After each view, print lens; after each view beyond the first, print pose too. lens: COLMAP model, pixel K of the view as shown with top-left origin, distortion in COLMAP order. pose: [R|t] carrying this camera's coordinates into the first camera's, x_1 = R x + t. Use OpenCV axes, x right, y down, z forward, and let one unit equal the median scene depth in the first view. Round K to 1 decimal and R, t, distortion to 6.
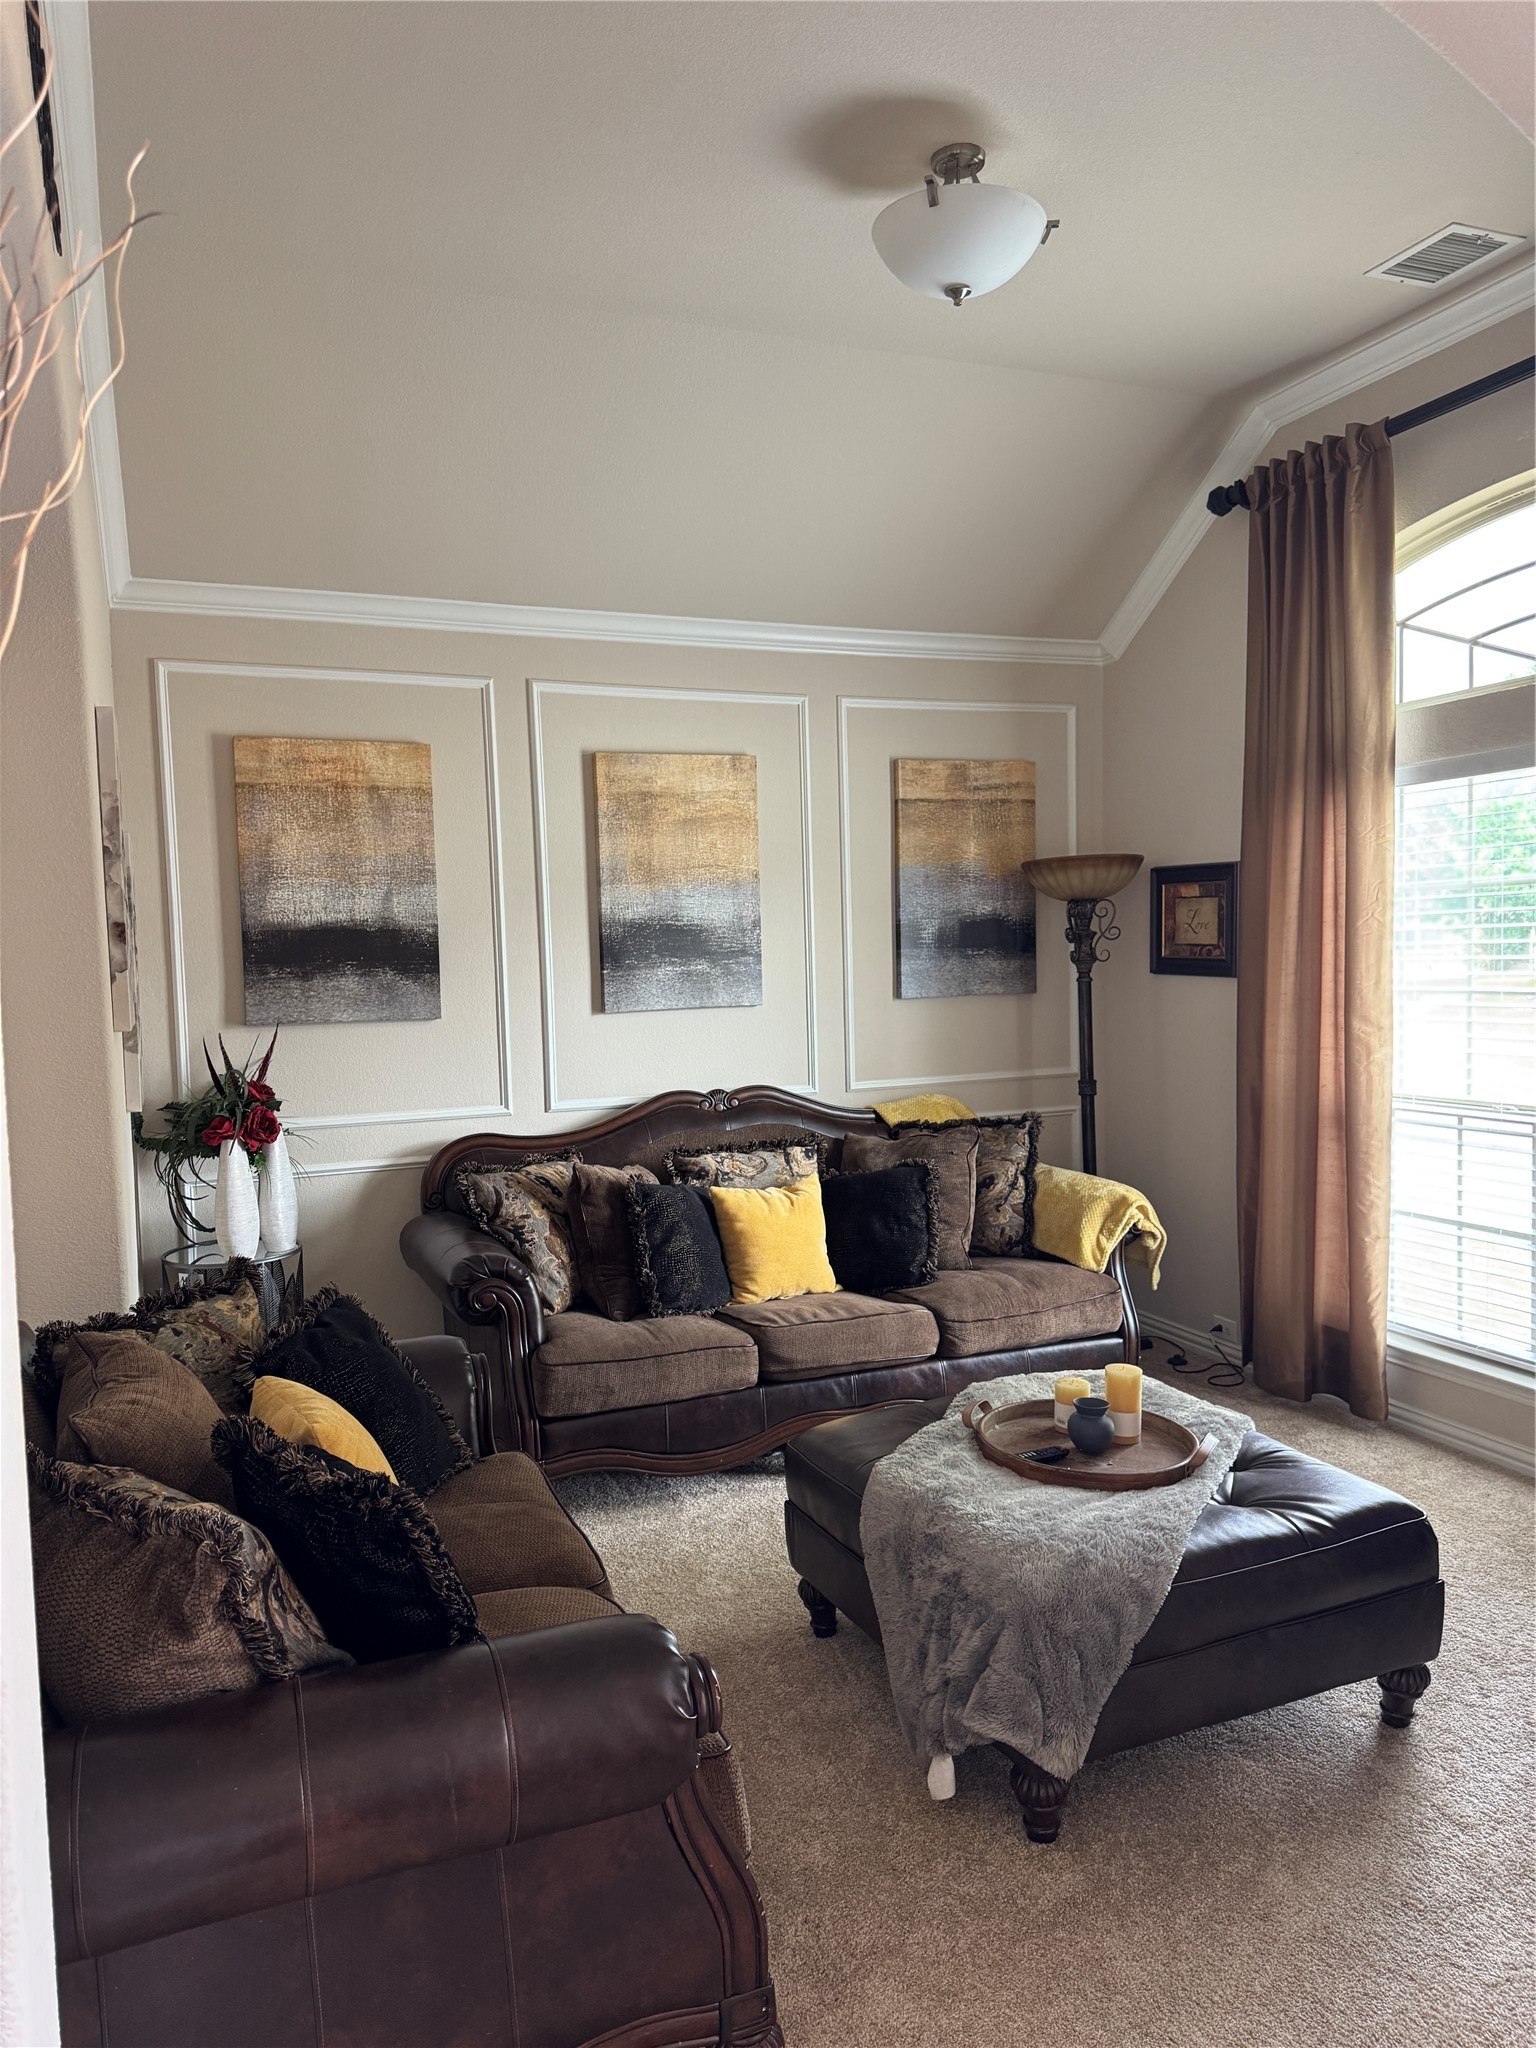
lens RADIAL K [[1449.0, 0, 751.2], [0, 1449.0, 1032.1], [0, 0, 1]] dist [0.105685, -0.134347]
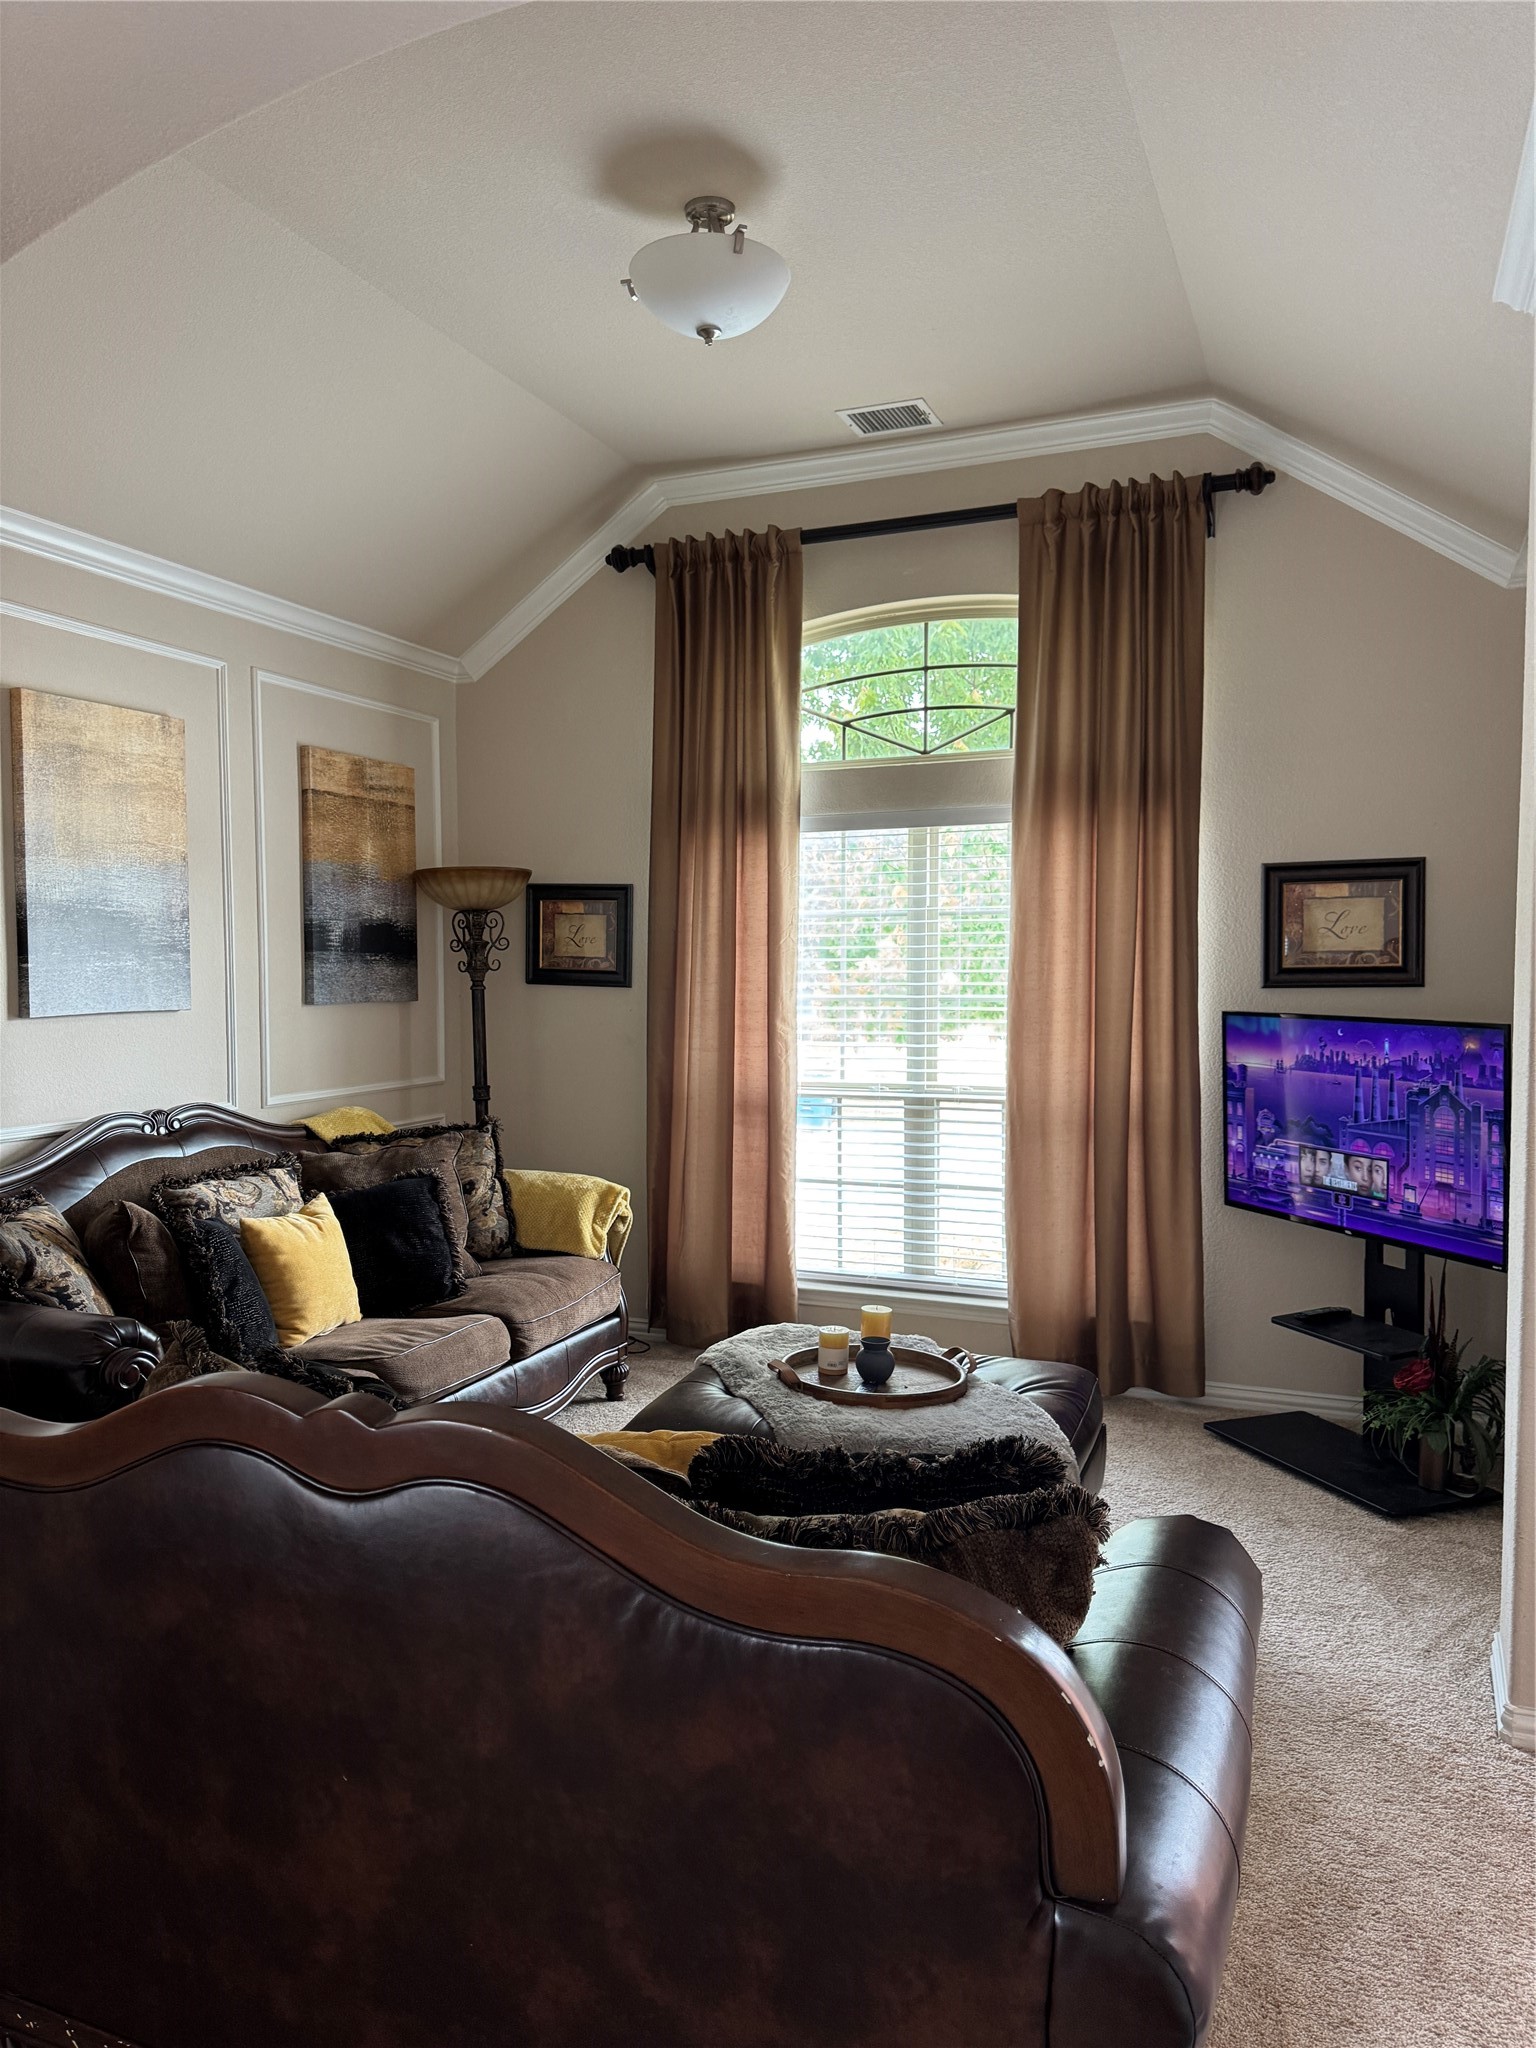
lens RADIAL K [[1449.0, 0, 773.0], [0, 1449.0, 1035.7], [0, 0, 1]] dist [0.105685, -0.134347]
pose [[0.694245, -0.008770, 0.719686, -0.409503], [0.022633, 0.999697, -0.009651, 0.013637], [-0.719383, 0.022989, 0.694233, 0.160346]]
